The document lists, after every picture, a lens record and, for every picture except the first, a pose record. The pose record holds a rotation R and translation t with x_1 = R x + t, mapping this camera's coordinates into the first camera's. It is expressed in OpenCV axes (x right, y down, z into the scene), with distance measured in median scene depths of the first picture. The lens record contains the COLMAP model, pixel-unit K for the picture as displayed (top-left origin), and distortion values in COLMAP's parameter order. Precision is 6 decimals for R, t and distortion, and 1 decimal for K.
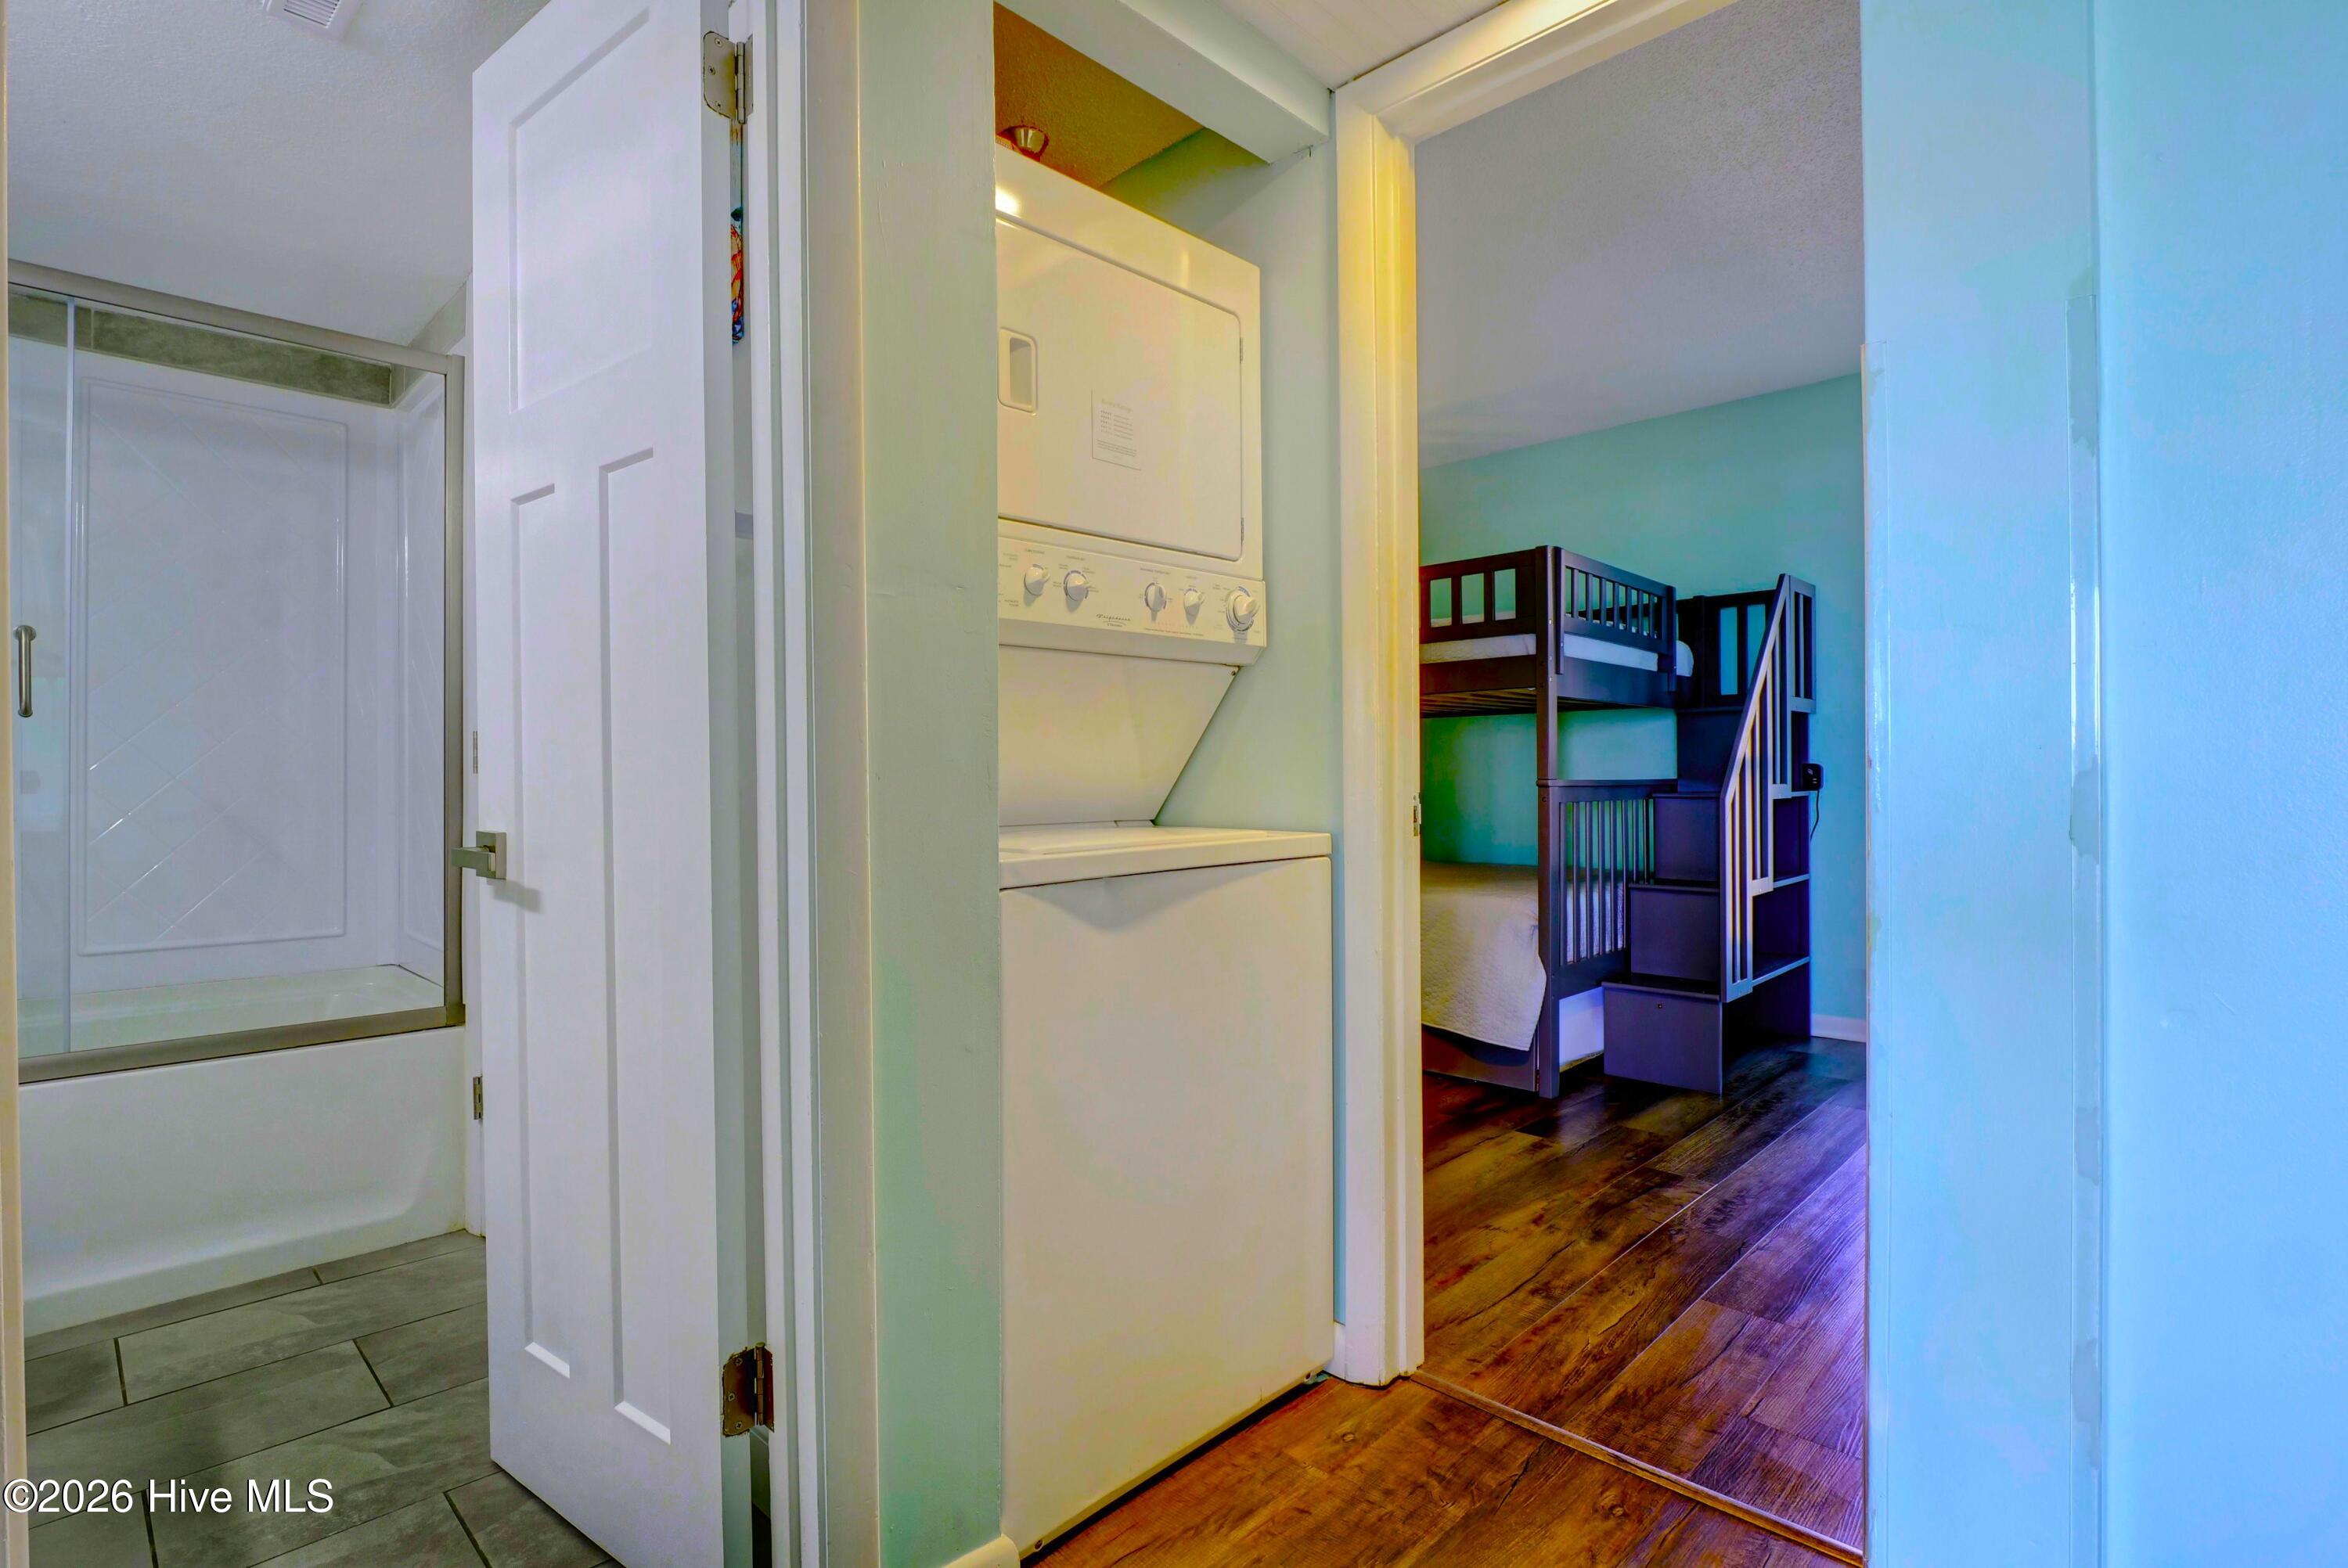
lens RADIAL K [[1133.7, 0, 1174.0], [0, 1133.7, 784.0], [0, 0, 1]] dist [-0.019447, 0.000097]
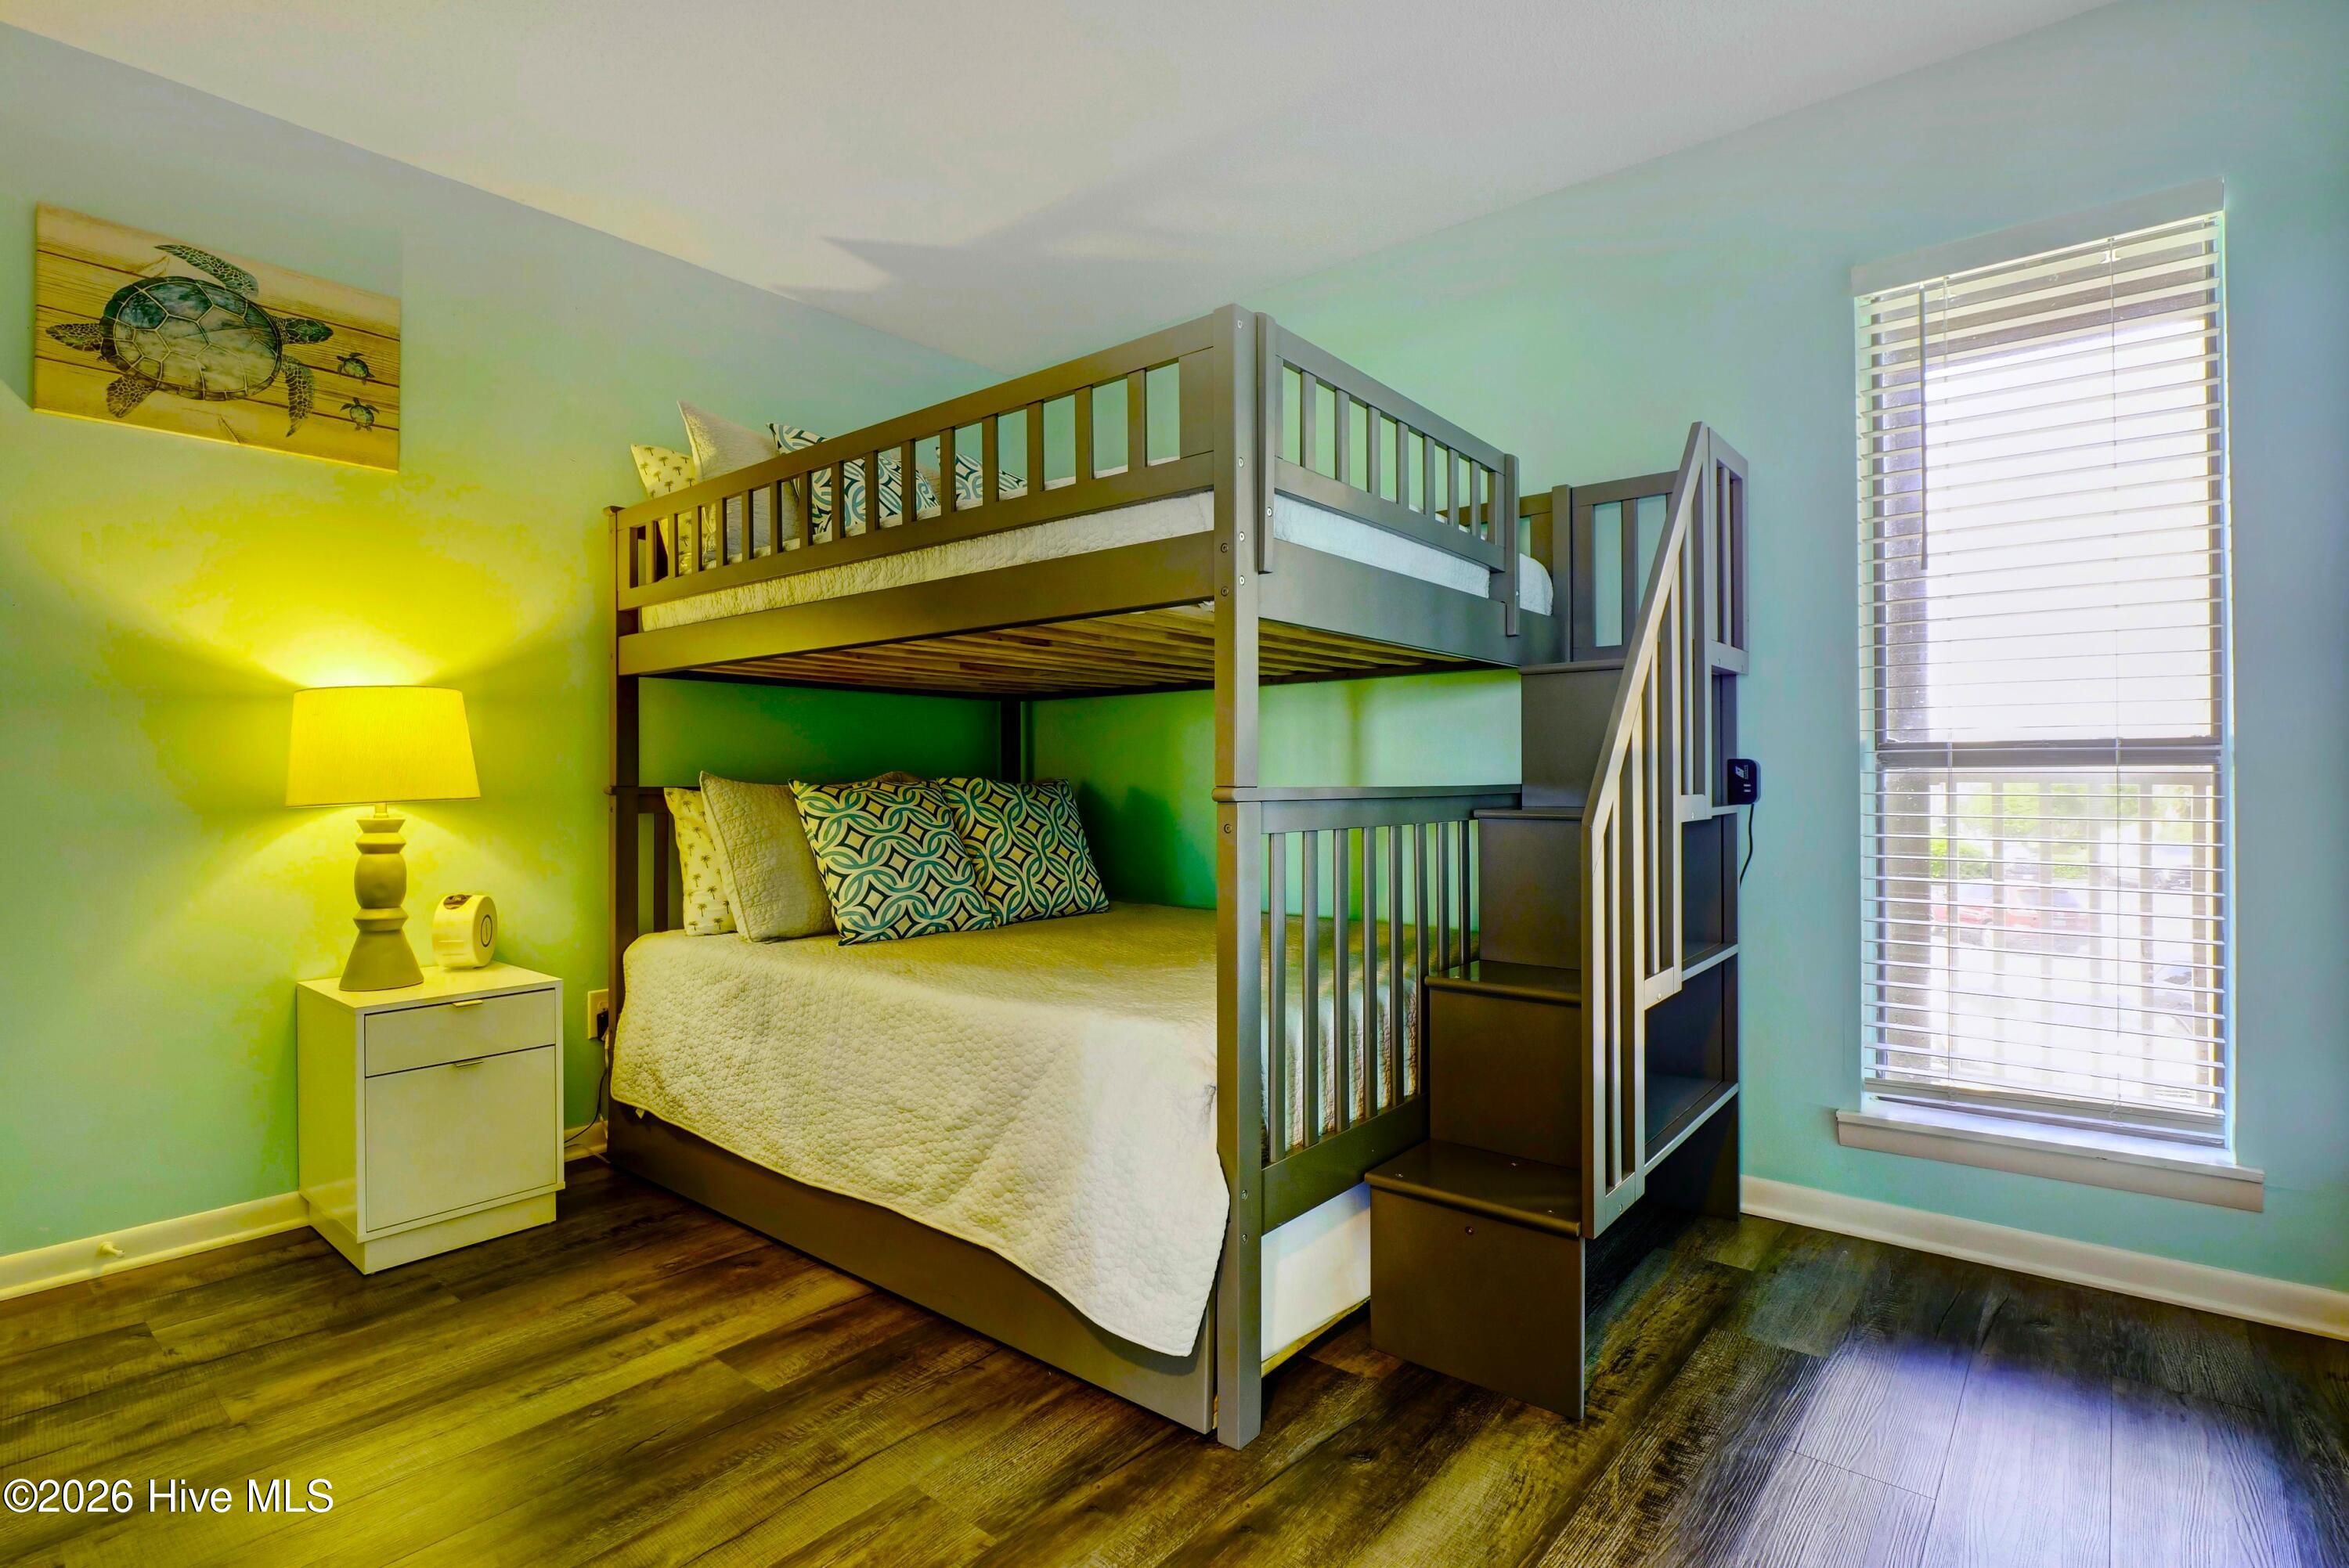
lens RADIAL K [[1140.2, 0, 1165.4], [0, 1140.2, 774.8], [0, 0, 1]] dist [-0.011223, -0.002287]
pose [[0.997187, 0.003396, 0.074877, 0.239756], [-0.002985, 0.999980, -0.005595, -0.005958], [-0.074895, 0.005356, 0.997177, 0.467164]]
